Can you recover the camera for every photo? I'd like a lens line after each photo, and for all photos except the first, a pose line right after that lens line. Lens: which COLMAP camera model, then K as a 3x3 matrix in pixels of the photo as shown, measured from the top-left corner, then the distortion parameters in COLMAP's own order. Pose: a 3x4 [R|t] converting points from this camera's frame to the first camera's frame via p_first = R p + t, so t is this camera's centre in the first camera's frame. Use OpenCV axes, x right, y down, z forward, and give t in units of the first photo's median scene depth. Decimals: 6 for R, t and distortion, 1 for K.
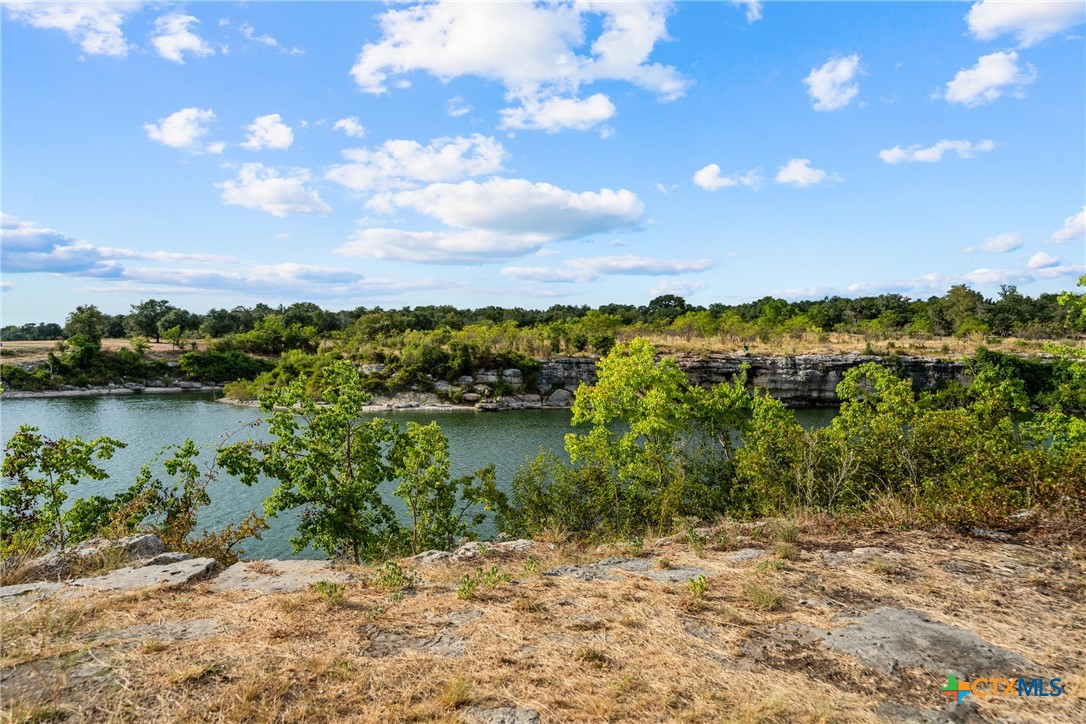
lens RADIAL K [[757.3, 0, 542.7], [0, 757.3, 359.6], [0, 0, 1]] dist [-0.004123, -0.001306]
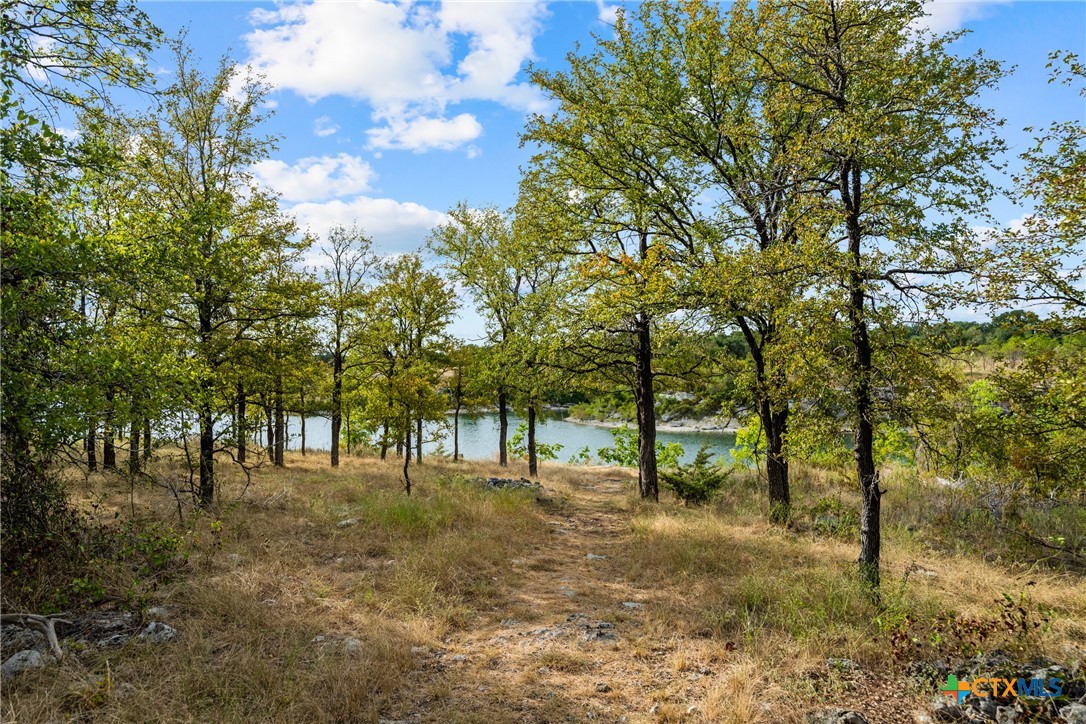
lens RADIAL K [[757.3, 0, 543.2], [0, 757.3, 363.8], [0, 0, 1]] dist [-0.004123, -0.001306]
pose [[0.913368, -0.004764, -0.407108, 0.062269], [-0.002741, 0.999837, -0.017850, -0.017350], [0.407126, 0.017419, 0.913206, -0.193721]]
